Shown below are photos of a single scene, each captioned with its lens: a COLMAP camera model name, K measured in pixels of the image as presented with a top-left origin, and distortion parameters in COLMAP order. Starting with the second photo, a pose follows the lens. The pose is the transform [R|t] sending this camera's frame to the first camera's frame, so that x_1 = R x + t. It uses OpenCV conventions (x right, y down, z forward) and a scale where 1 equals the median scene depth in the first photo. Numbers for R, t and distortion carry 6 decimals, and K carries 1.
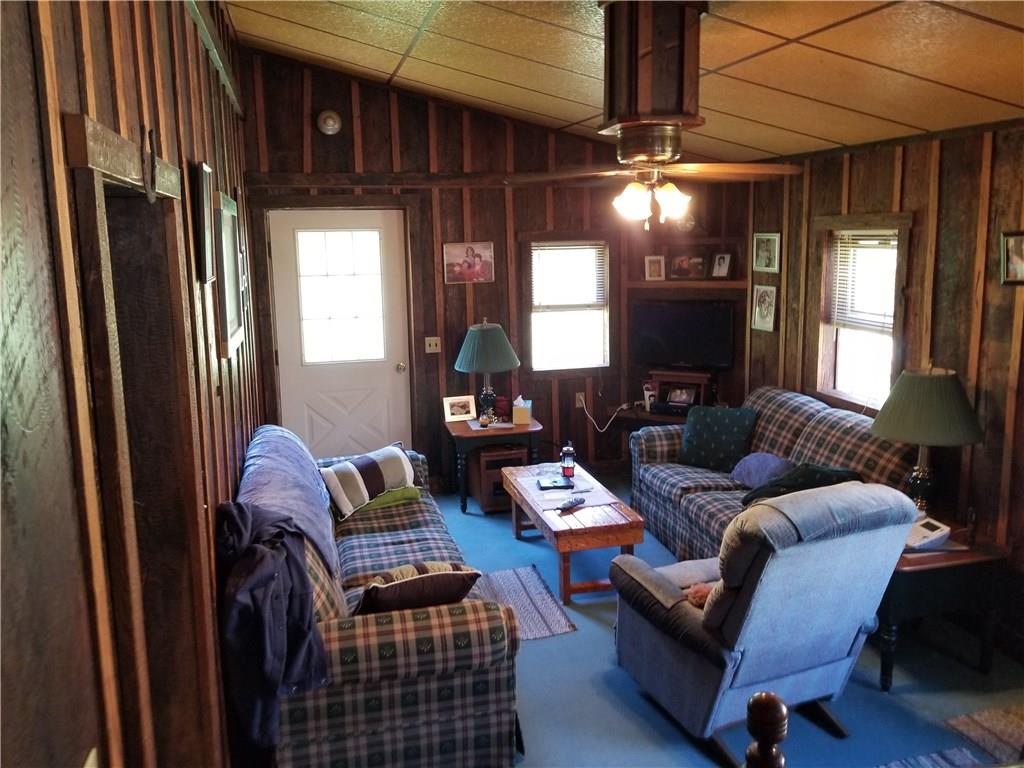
lens RADIAL K [[822.9, 0, 513.2], [0, 822.9, 380.2], [0, 0, 1]] dist [0.002008, -0.002939]
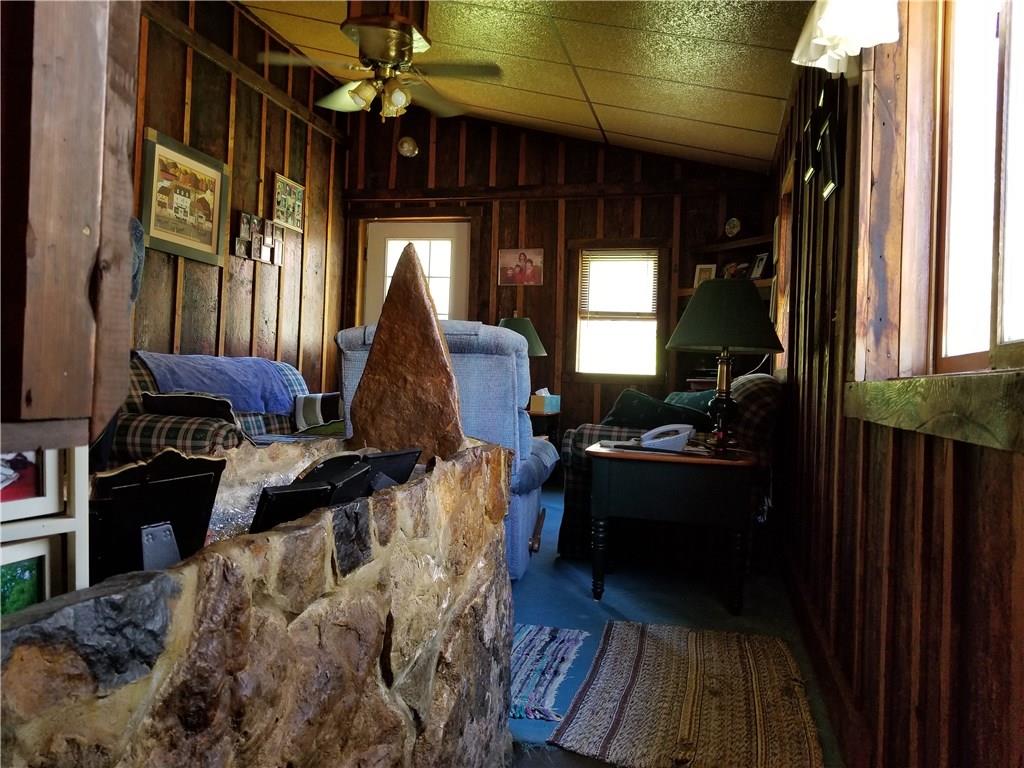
lens RADIAL K [[822.9, 0, 510.9], [0, 822.9, 381.2], [0, 0, 1]] dist [0.002008, -0.002939]
pose [[0.875032, 0.048738, -0.481605, 0.470577], [-0.140806, 0.977524, -0.156908, 0.179425], [0.463133, 0.205113, 0.862228, 0.083982]]
